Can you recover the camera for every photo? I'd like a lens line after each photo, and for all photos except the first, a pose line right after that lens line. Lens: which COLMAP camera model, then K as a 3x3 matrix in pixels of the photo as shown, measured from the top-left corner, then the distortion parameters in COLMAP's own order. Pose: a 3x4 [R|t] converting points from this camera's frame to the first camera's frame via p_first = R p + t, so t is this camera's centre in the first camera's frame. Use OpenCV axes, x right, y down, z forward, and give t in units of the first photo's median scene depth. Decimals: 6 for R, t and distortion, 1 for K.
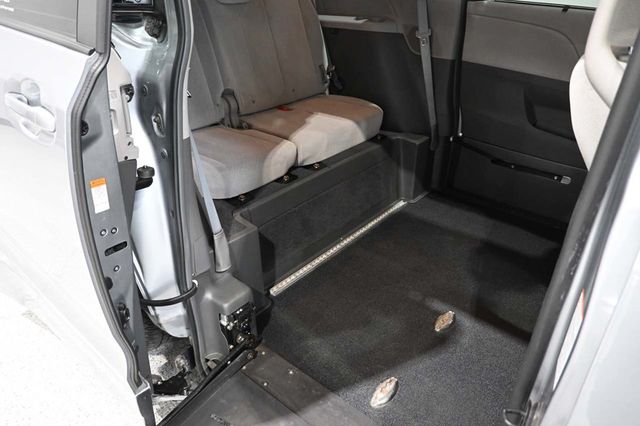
lens RADIAL K [[433.8, 0, 320.7], [0, 433.8, 211.6], [0, 0, 1]] dist [0.004633, -0.012824]
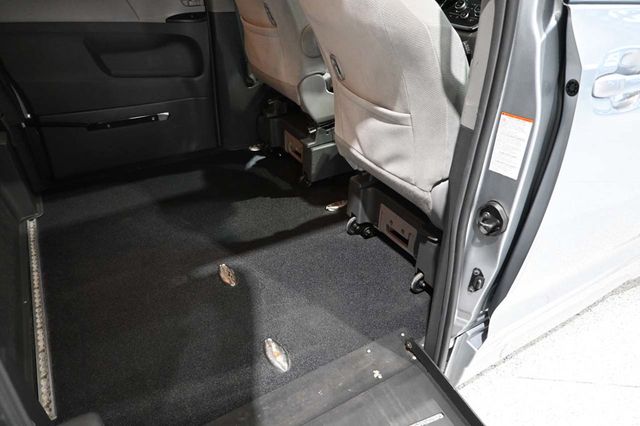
lens RADIAL K [[433.8, 0, 319.8], [0, 433.8, 215.6], [0, 0, 1]] dist [0.004633, -0.012824]
pose [[0.339790, -0.529146, 0.777526, -0.260831], [0.446434, 0.818387, 0.361856, -0.092851], [-0.827792, 0.224159, 0.514309, 0.223794]]
